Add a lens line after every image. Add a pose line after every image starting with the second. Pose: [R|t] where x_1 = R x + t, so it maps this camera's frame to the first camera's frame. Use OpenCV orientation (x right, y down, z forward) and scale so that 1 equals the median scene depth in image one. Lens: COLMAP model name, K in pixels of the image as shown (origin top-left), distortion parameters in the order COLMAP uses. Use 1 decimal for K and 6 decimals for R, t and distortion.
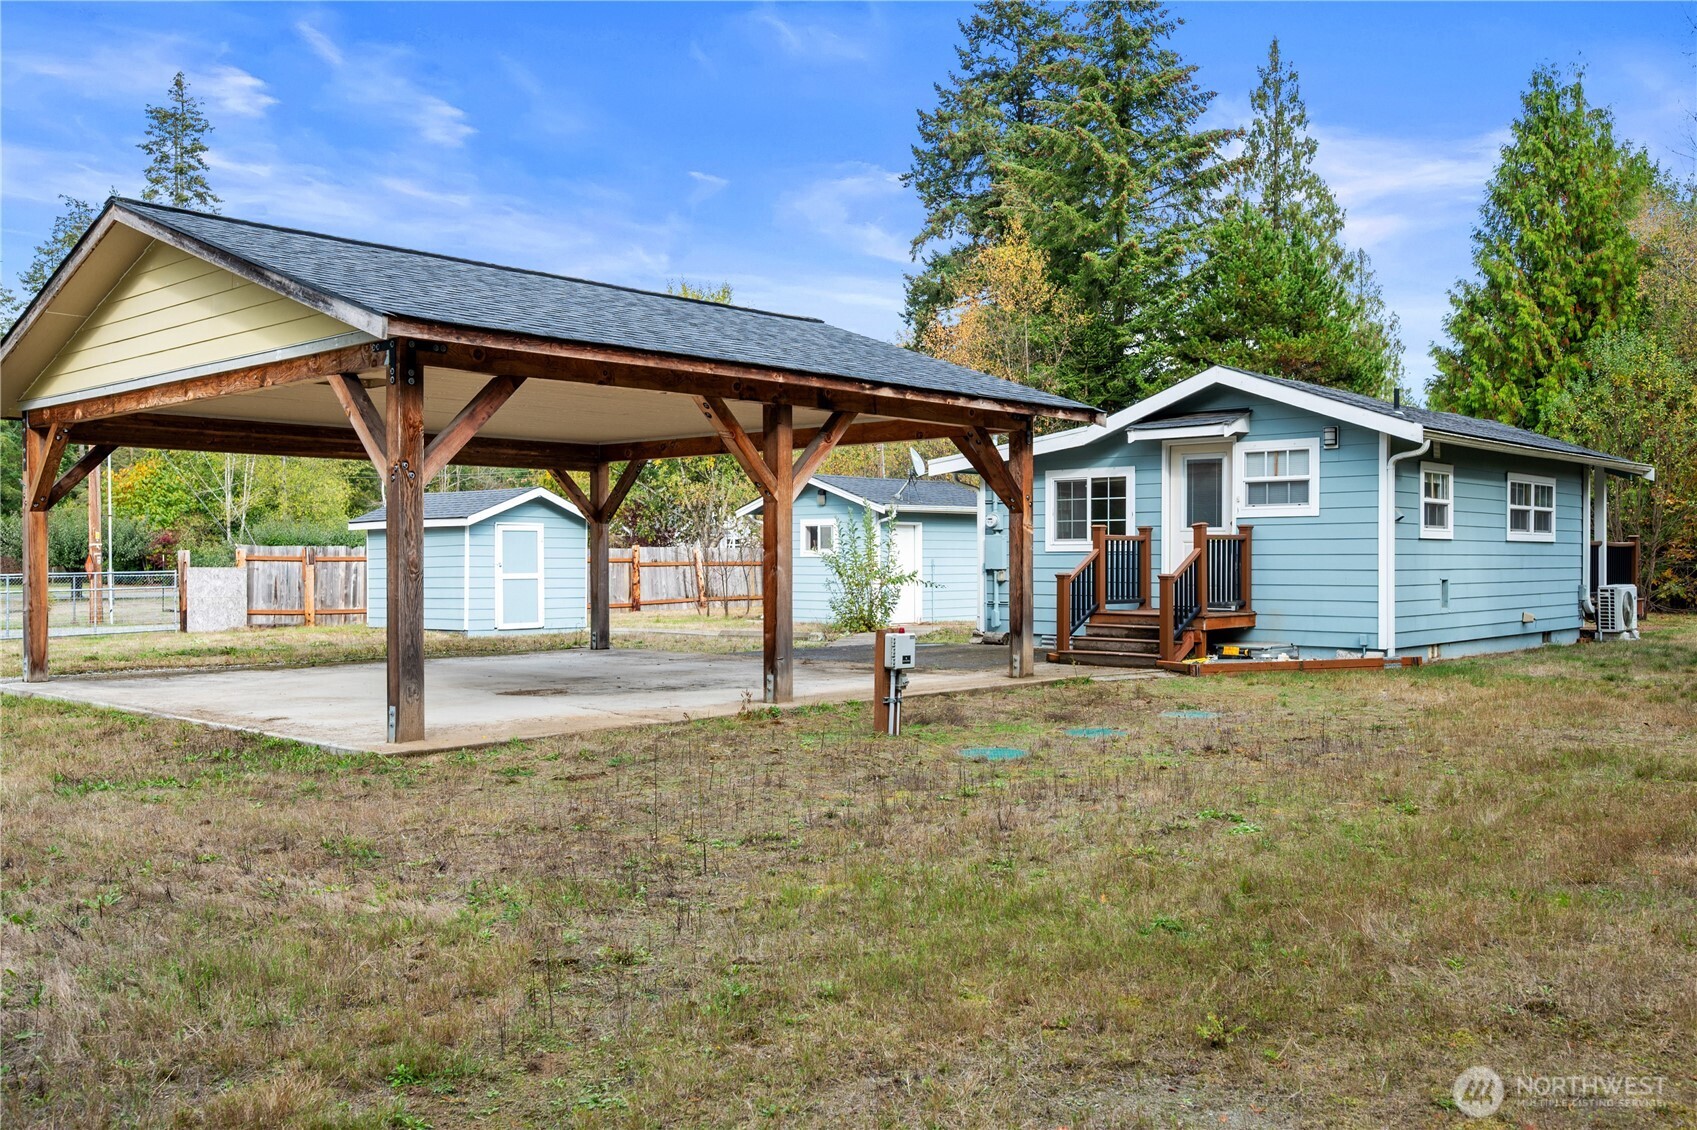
lens RADIAL K [[1451.5, 0, 848.5], [0, 1451.5, 565.0], [0, 0, 1]] dist [-0.006619, 0.004499]
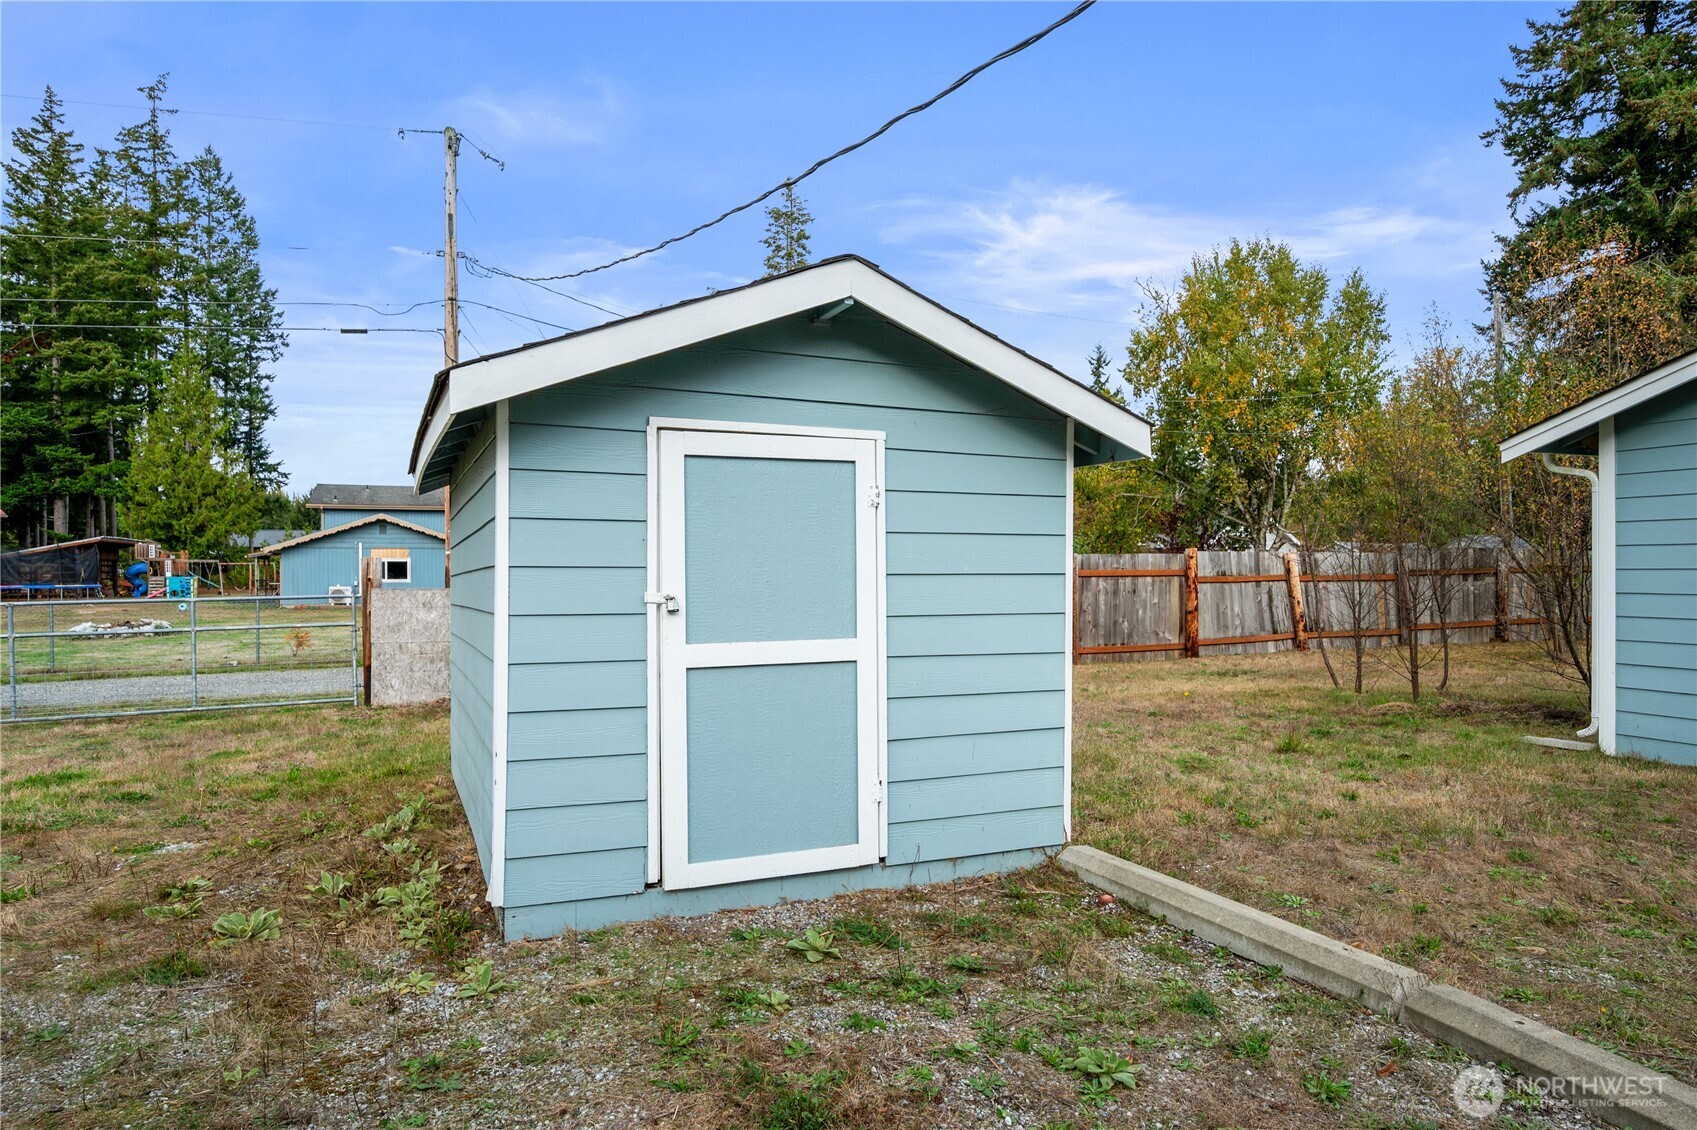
lens RADIAL K [[1086.4, 0, 847.1], [0, 1086.4, 568.9], [0, 0, 1]] dist [0.002618, -0.000540]
pose [[0.909487, -0.000925, -0.415730, -0.246384], [-0.000642, 0.999993, -0.003631, -0.009004], [0.415731, 0.003569, 0.909481, 1.461937]]
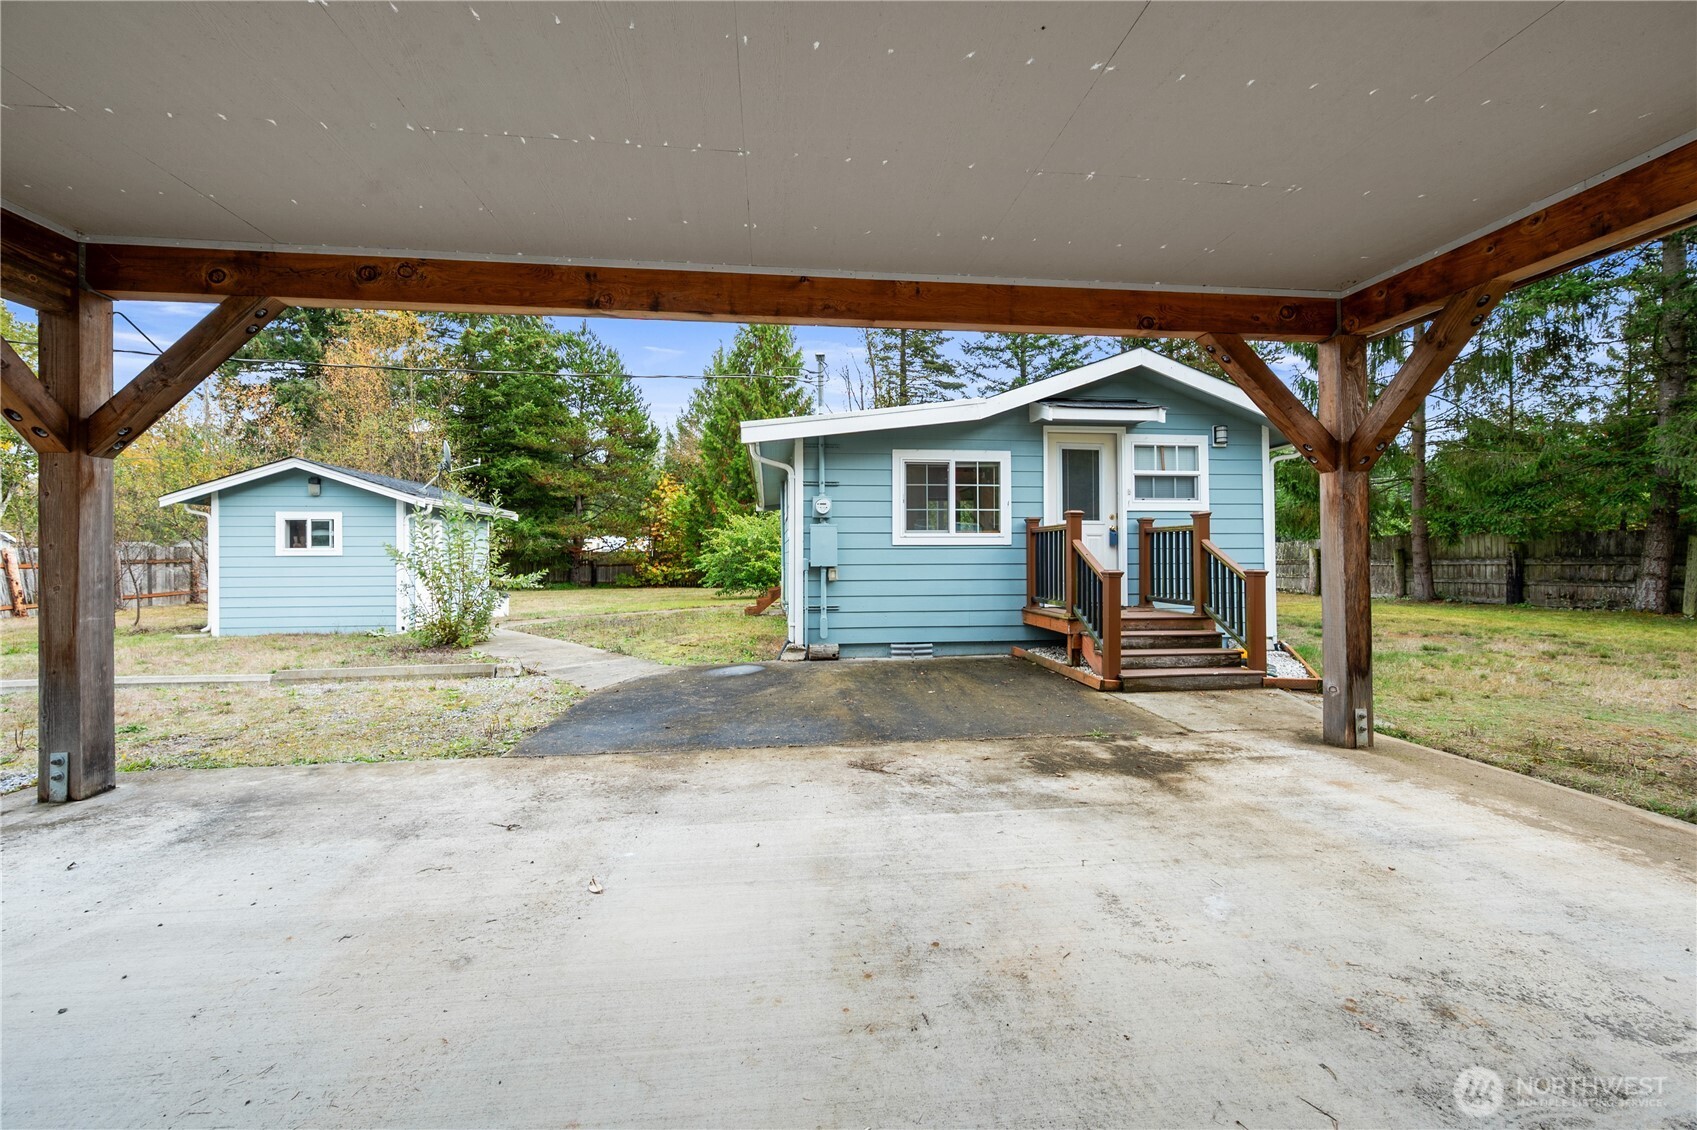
lens RADIAL K [[677.7, 0, 847.1], [0, 677.7, 558.5], [0, 0, 1]] dist [-0.001471, -0.000267]
pose [[0.656270, 0.000238, 0.754526, -0.235940], [0.005920, 0.999968, -0.005464, 0.000969], [-0.754503, 0.008053, 0.656248, 0.997427]]
